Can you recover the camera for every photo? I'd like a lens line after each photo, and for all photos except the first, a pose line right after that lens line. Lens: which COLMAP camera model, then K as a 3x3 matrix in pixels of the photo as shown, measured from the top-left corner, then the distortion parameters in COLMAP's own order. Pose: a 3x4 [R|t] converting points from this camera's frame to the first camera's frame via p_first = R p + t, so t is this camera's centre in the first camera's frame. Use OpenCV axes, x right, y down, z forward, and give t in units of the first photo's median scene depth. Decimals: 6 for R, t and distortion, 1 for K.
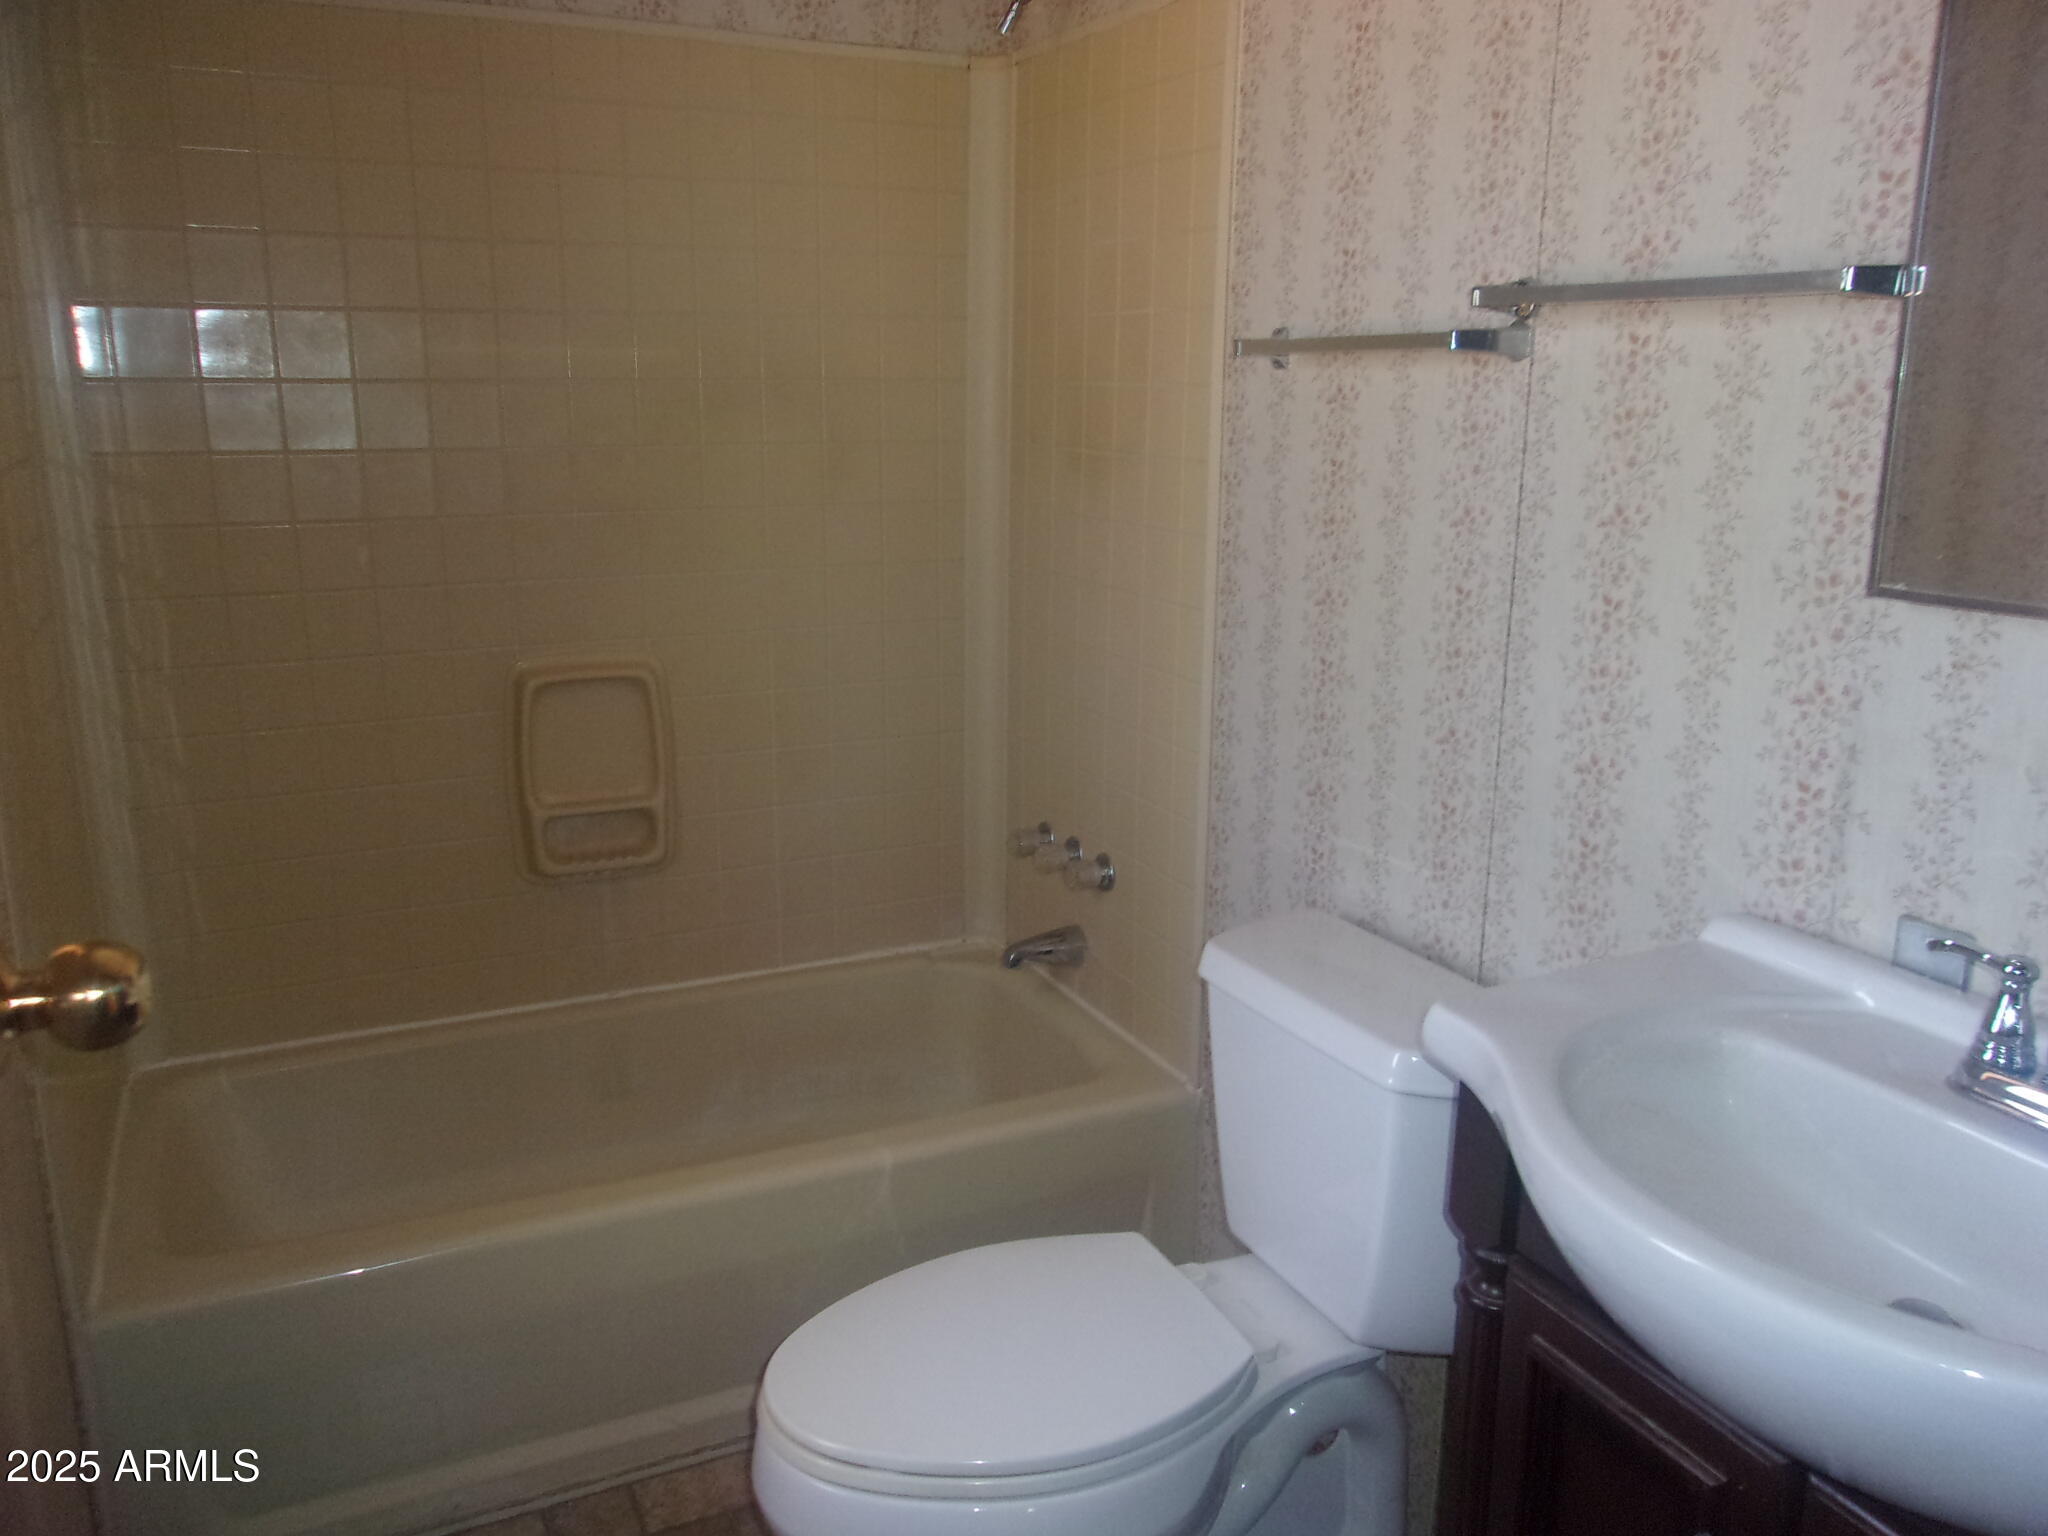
lens RADIAL K [[1611.4, 0, 1009.6], [0, 1611.4, 763.4], [0, 0, 1]] dist [-0.028280, 0.054675]
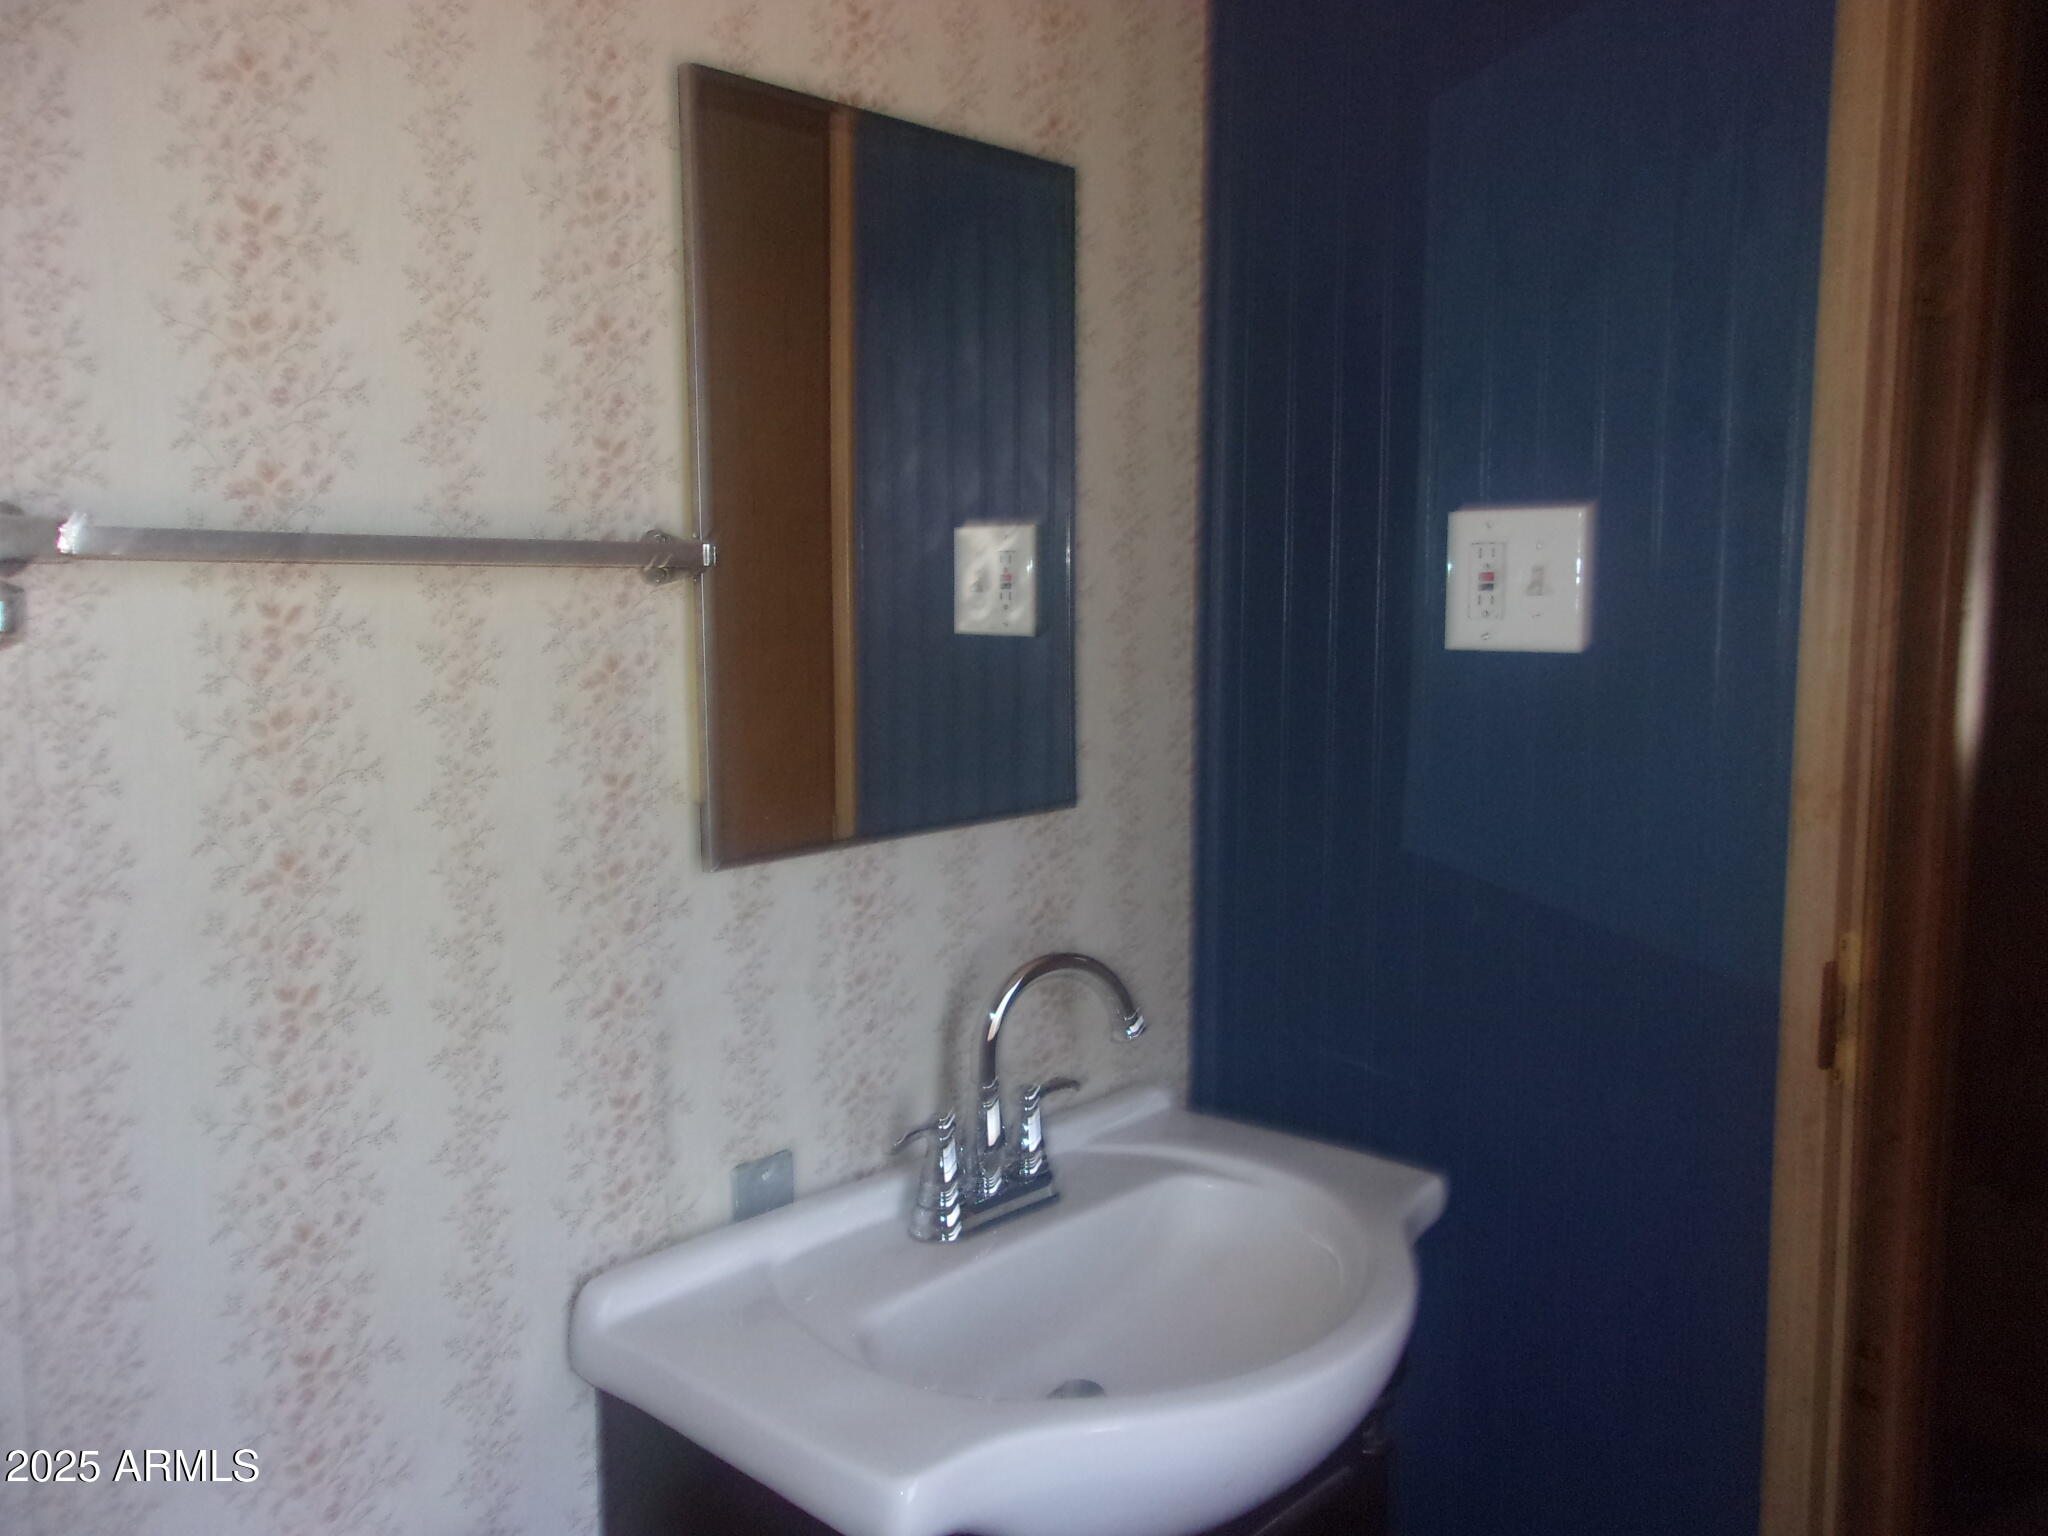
lens RADIAL K [[1611.4, 0, 1009.6], [0, 1611.4, 763.4], [0, 0, 1]] dist [-0.028280, 0.054675]
pose [[-0.390320, -0.105403, 0.914626, -0.373027], [0.214396, 0.955709, 0.201631, -0.288396], [-0.895368, 0.274793, -0.350435, 1.033696]]
